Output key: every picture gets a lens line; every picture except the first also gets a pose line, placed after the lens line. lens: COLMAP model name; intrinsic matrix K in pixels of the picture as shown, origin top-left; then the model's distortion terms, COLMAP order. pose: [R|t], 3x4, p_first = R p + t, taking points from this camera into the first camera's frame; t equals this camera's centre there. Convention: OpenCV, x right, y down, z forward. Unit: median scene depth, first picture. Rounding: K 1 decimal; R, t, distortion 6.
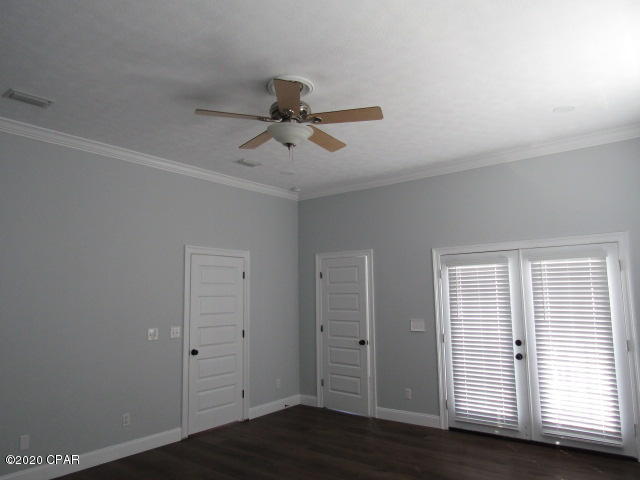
lens RADIAL K [[444.2, 0, 320.0], [0, 444.2, 240.0], [0, 0, 1]] dist [-0.028547, 0.007123]
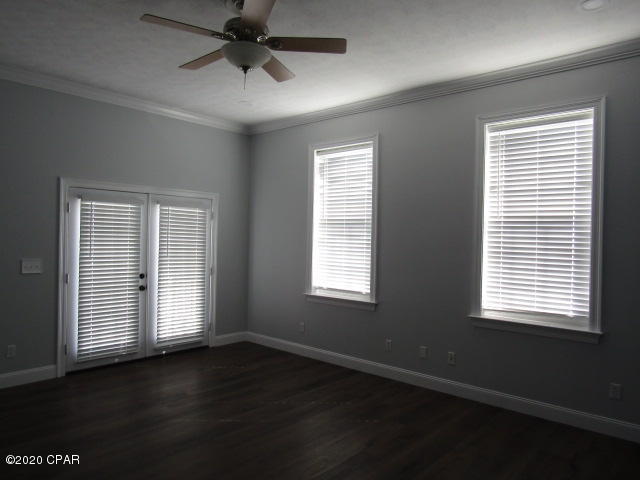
lens RADIAL K [[444.2, 0, 320.0], [0, 444.2, 240.0], [0, 0, 1]] dist [-0.028547, 0.007123]
pose [[0.059114, 0.010786, 0.998193, -0.656202], [-0.150566, 0.988598, -0.001766, 0.075848], [-0.986831, -0.150189, 0.060064, 0.500706]]
